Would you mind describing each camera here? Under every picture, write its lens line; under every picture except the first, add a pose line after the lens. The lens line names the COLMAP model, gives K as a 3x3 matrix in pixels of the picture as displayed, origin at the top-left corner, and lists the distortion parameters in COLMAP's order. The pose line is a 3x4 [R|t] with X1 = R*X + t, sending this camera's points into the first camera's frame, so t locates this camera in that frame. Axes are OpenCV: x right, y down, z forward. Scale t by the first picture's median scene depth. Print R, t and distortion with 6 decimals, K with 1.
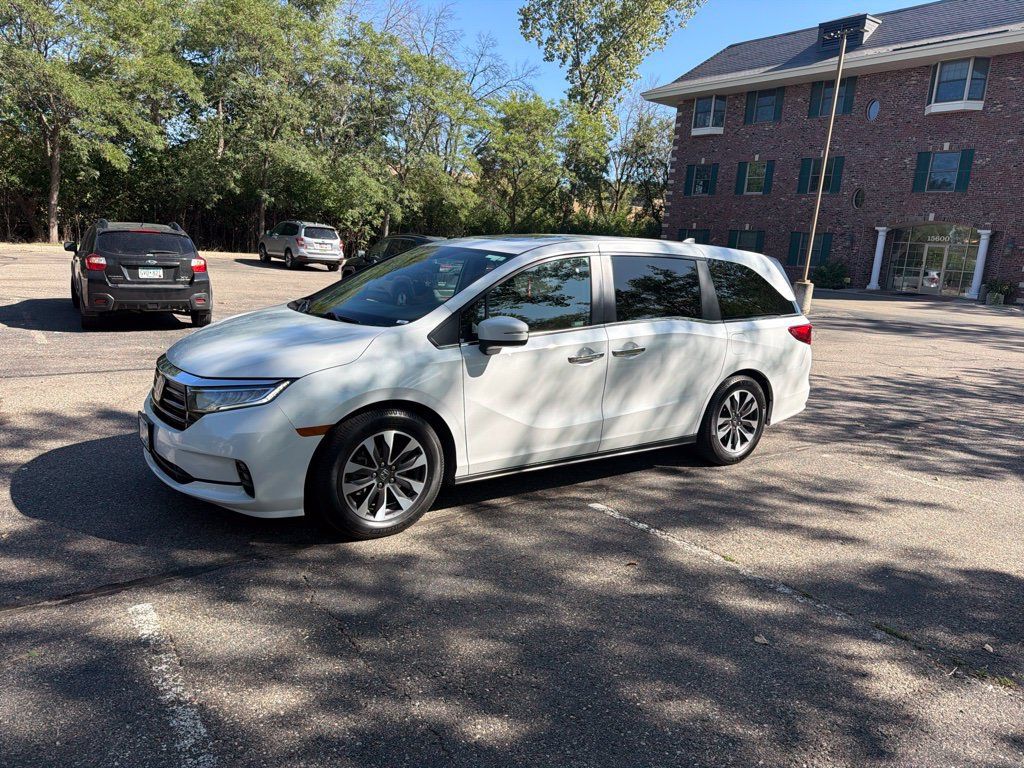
lens RADIAL K [[726.1, 0, 518.2], [0, 726.1, 383.1], [0, 0, 1]] dist [0.029376, -0.036791]
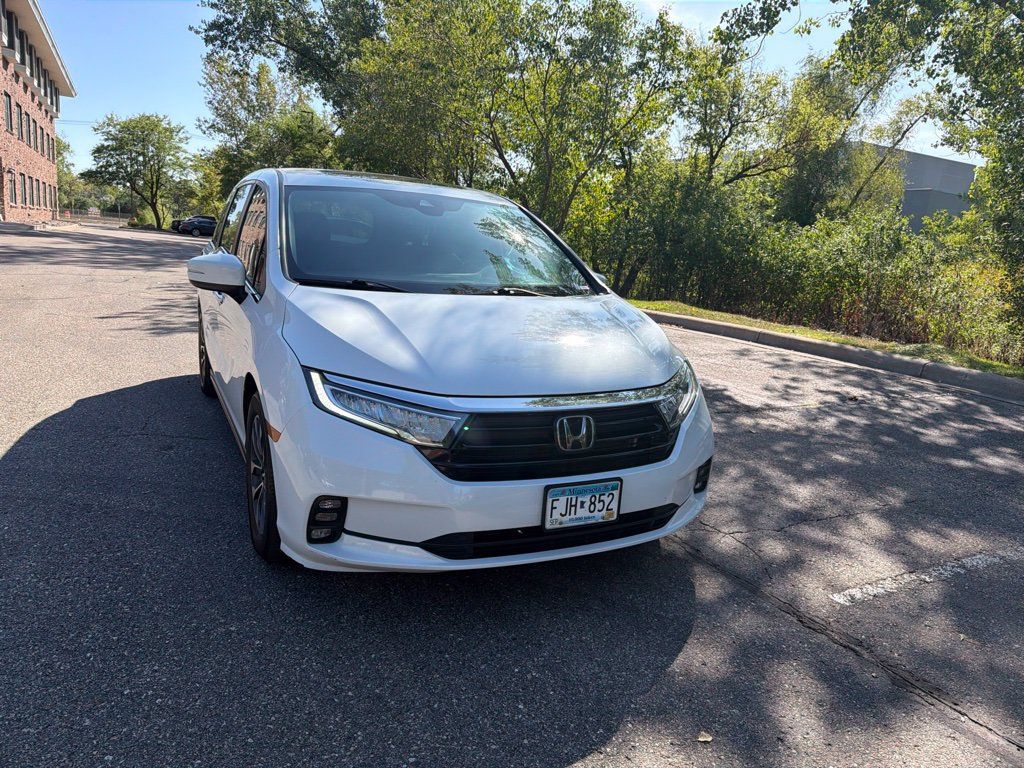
lens RADIAL K [[726.1, 0, 519.9], [0, 726.1, 383.4], [0, 0, 1]] dist [0.029376, -0.036791]
pose [[0.151270, -0.242824, 0.958204, -0.762287], [0.123290, 0.966424, 0.225443, -0.127928], [-0.980774, 0.084034, 0.176129, 0.647103]]
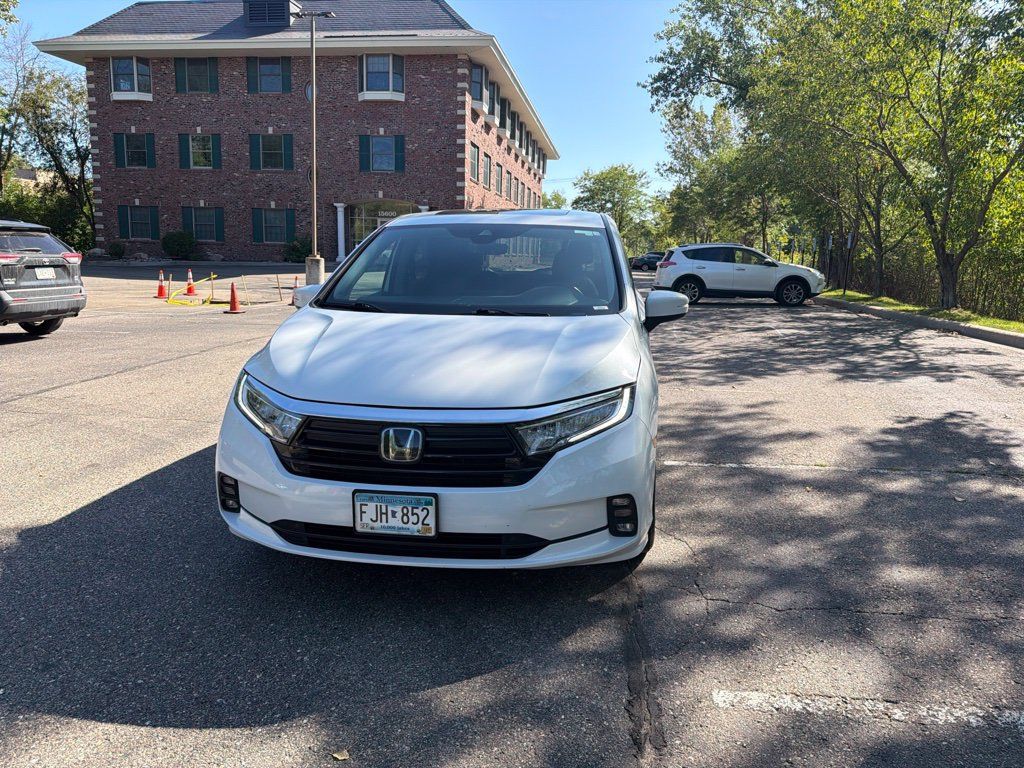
lens RADIAL K [[726.1, 0, 517.8], [0, 726.1, 374.9], [0, 0, 1]] dist [0.029376, -0.036791]
pose [[0.692314, -0.173062, 0.700536, -0.604768], [0.159265, 0.983520, 0.085575, -0.066218], [-0.703801, 0.052326, 0.708468, 0.313110]]
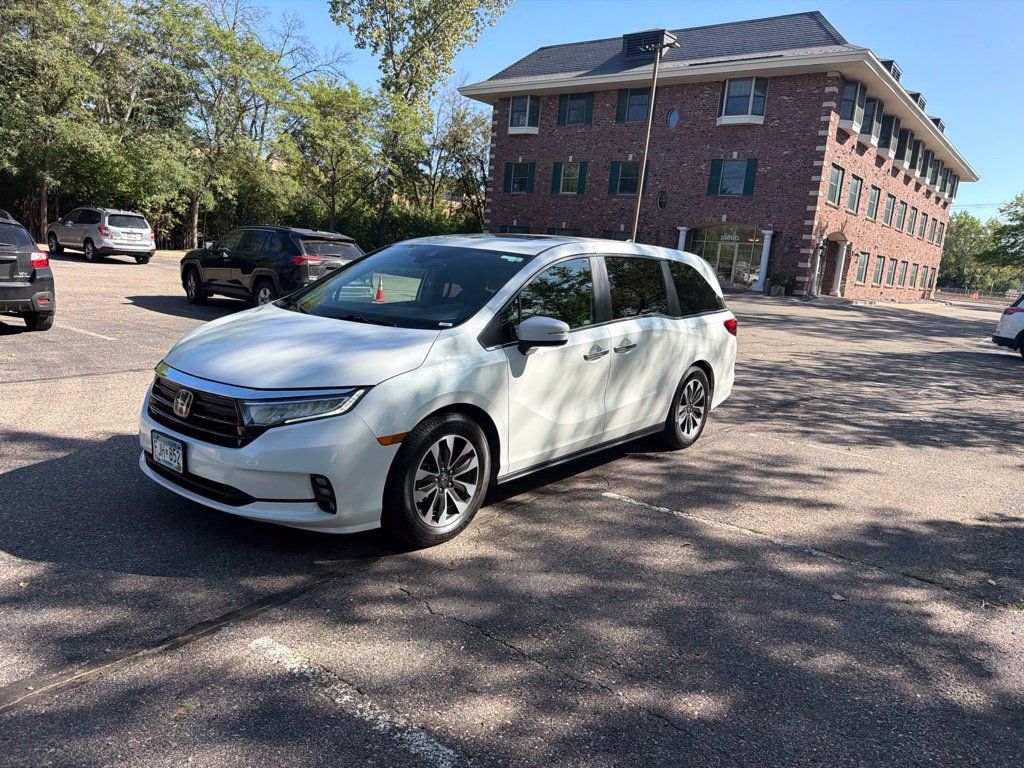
lens RADIAL K [[726.1, 0, 518.8], [0, 726.1, 385.5], [0, 0, 1]] dist [0.029376, -0.036791]
pose [[0.962834, -0.041151, 0.266941, -0.230962], [0.037721, 0.999127, 0.017964, -0.010448], [-0.267447, -0.007227, 0.963546, 0.016082]]
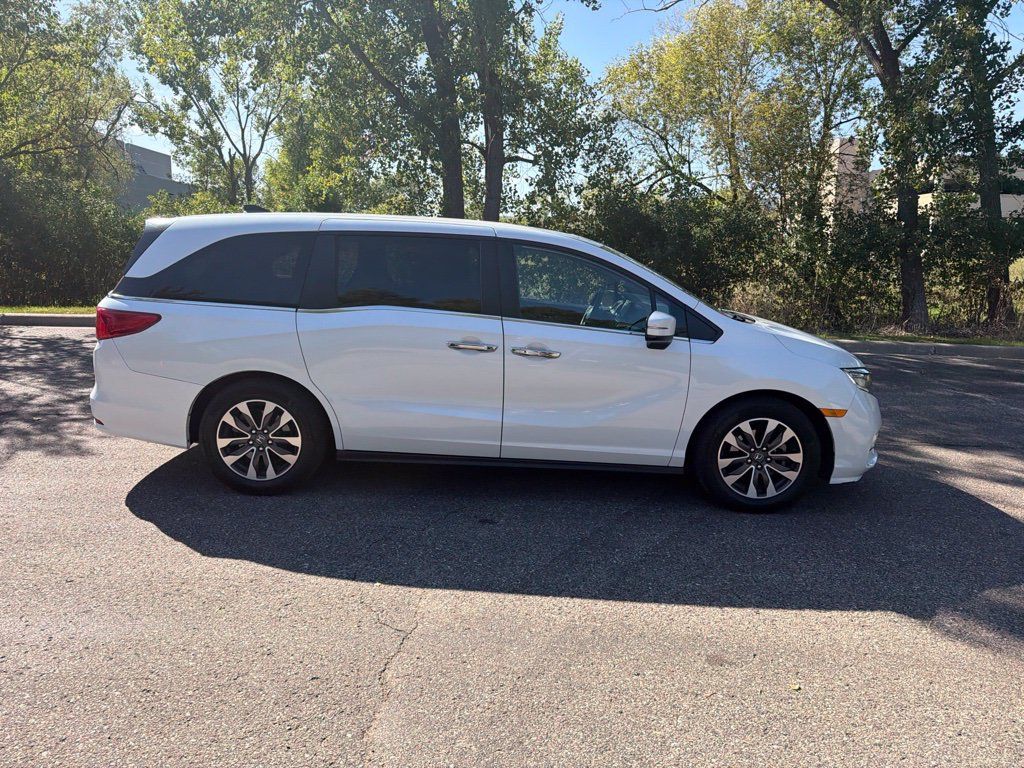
lens RADIAL K [[726.1, 0, 514.3], [0, 726.1, 372.9], [0, 0, 1]] dist [0.029376, -0.036791]
pose [[-0.807106, -0.179544, 0.562444, -0.477694], [0.030913, 0.938482, 0.343943, -0.330328], [-0.589596, 0.294985, -0.751904, 1.678983]]
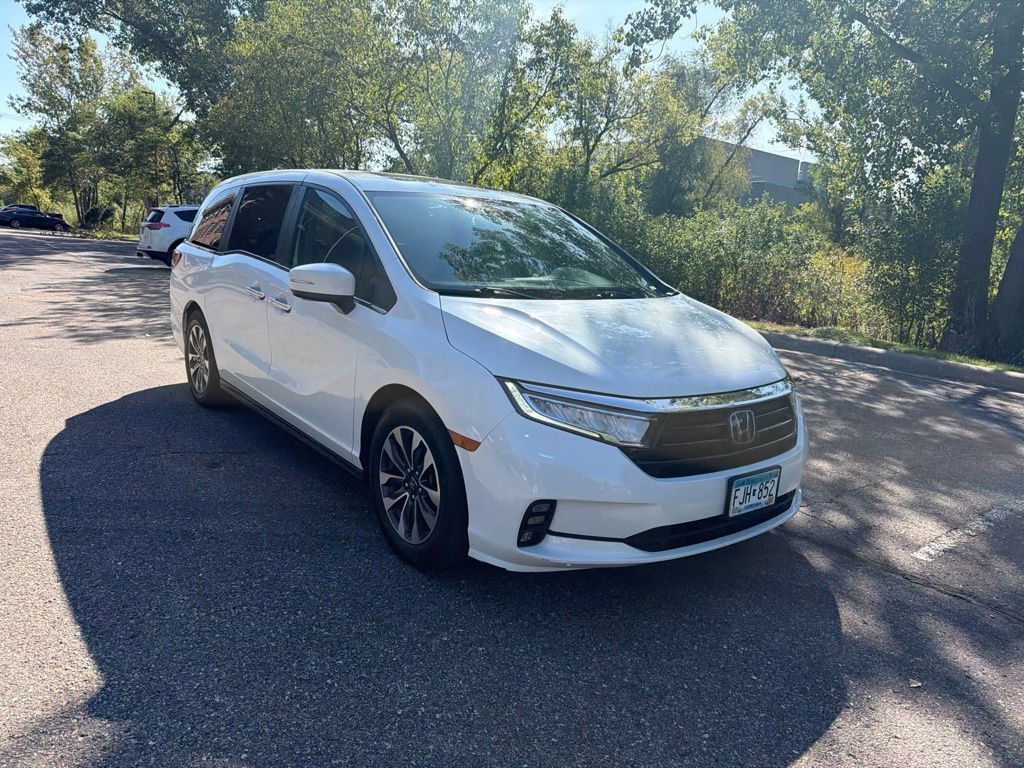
lens RADIAL K [[726.1, 0, 515.8], [0, 726.1, 382.7], [0, 0, 1]] dist [0.029376, -0.036791]
pose [[-0.046344, -0.258308, 0.964950, -0.792132], [0.118374, 0.957762, 0.262068, -0.167206], [-0.991887, 0.126370, -0.013810, 0.846083]]
